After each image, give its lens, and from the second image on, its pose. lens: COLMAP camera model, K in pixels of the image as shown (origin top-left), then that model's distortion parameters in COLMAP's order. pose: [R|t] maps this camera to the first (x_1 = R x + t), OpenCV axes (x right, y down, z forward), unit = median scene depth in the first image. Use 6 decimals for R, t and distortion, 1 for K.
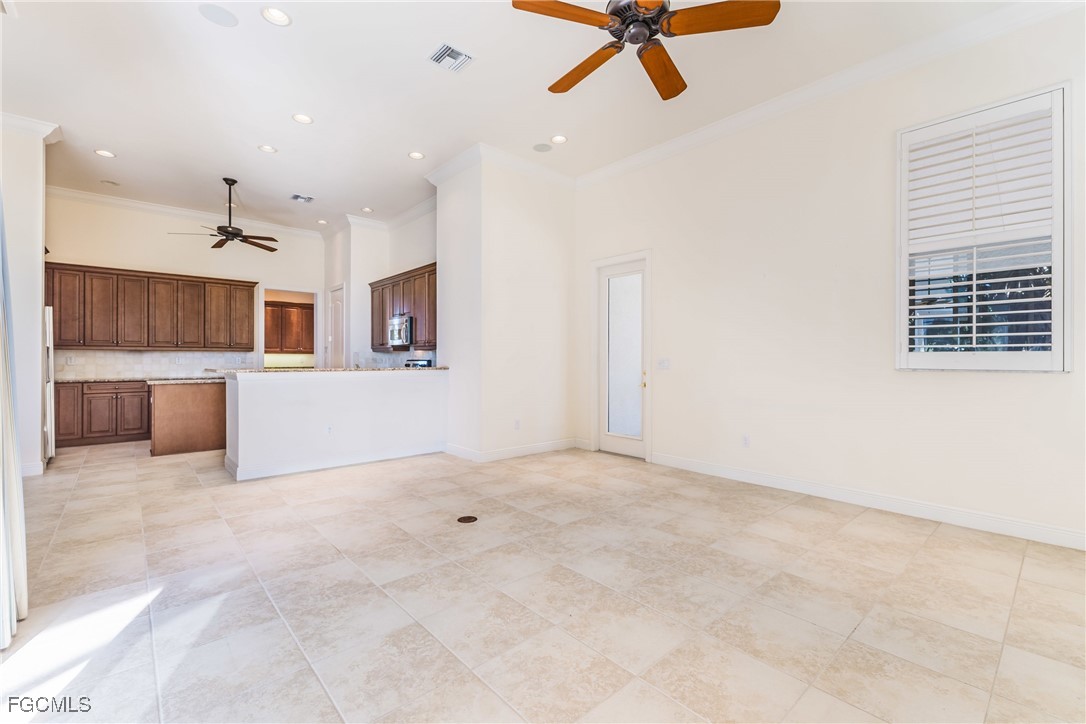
lens RADIAL K [[464.7, 0, 546.8], [0, 464.7, 360.0], [0, 0, 1]] dist [0.009072, -0.002805]
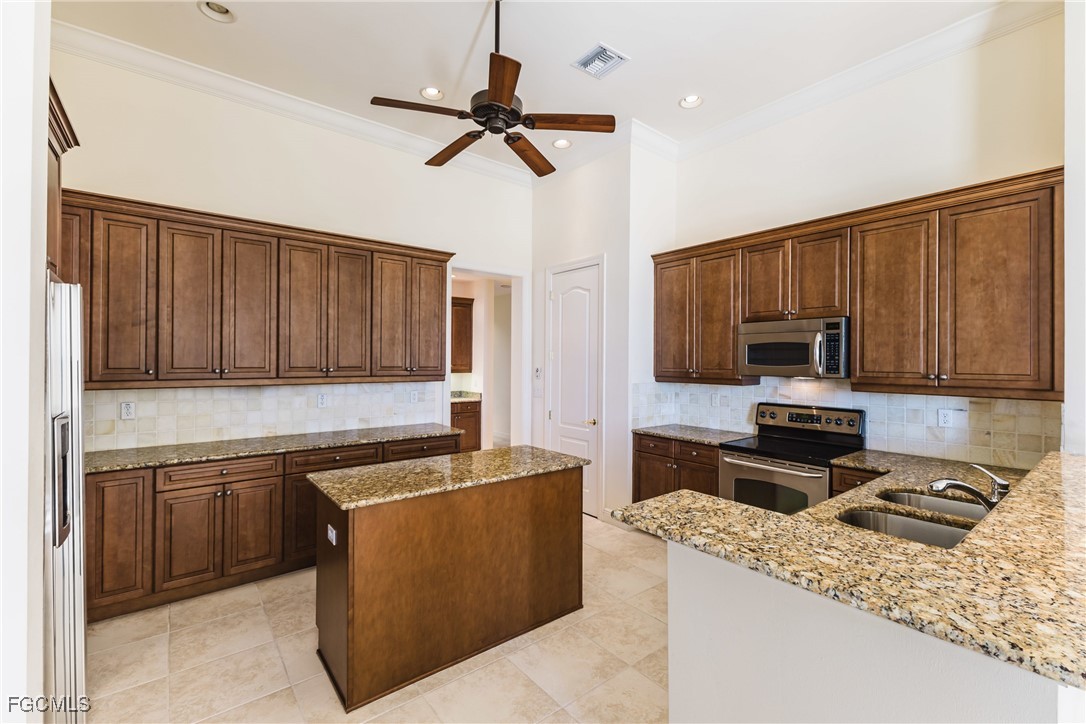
lens RADIAL K [[464.7, 0, 546.8], [0, 464.7, 360.7], [0, 0, 1]] dist [0.009072, -0.002805]
pose [[0.998492, 0.003985, -0.054750, -0.550704], [-0.004095, 0.999990, -0.001885, -0.047438], [0.054742, 0.002106, 0.998498, 0.533001]]
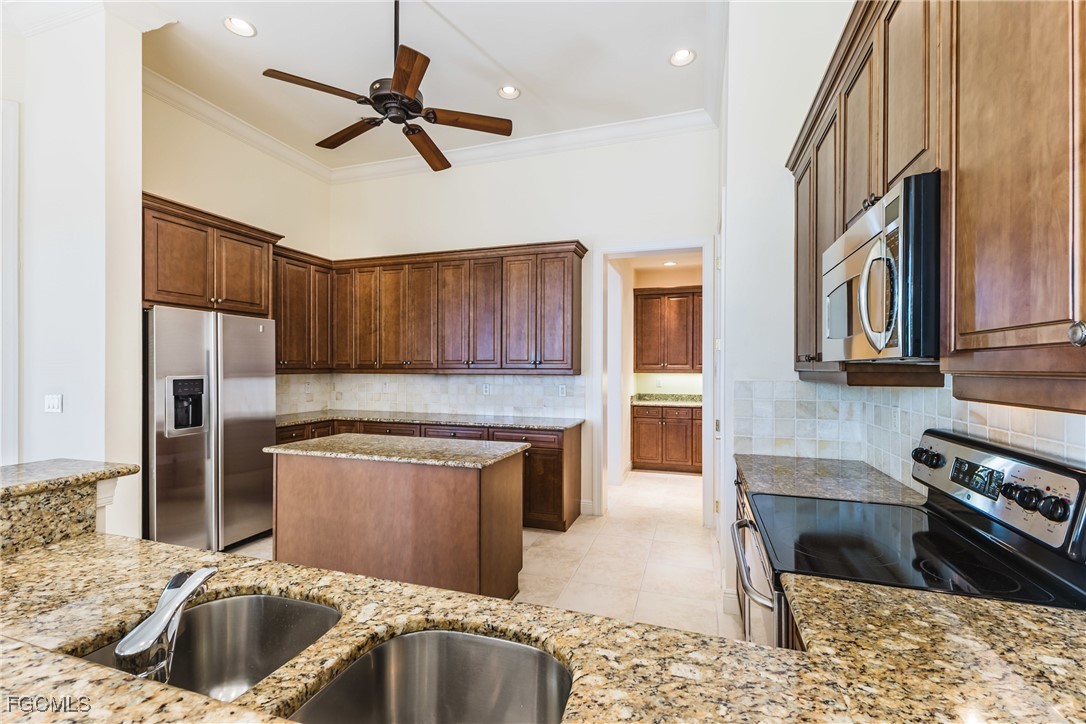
lens RADIAL K [[464.7, 0, 542.3], [0, 464.7, 366.8], [0, 0, 1]] dist [0.009072, -0.002805]
pose [[0.501773, -0.002177, -0.864997, -0.224587], [-0.002420, 0.999989, -0.003921, -0.029090], [0.864996, 0.004061, 0.501763, 0.812881]]
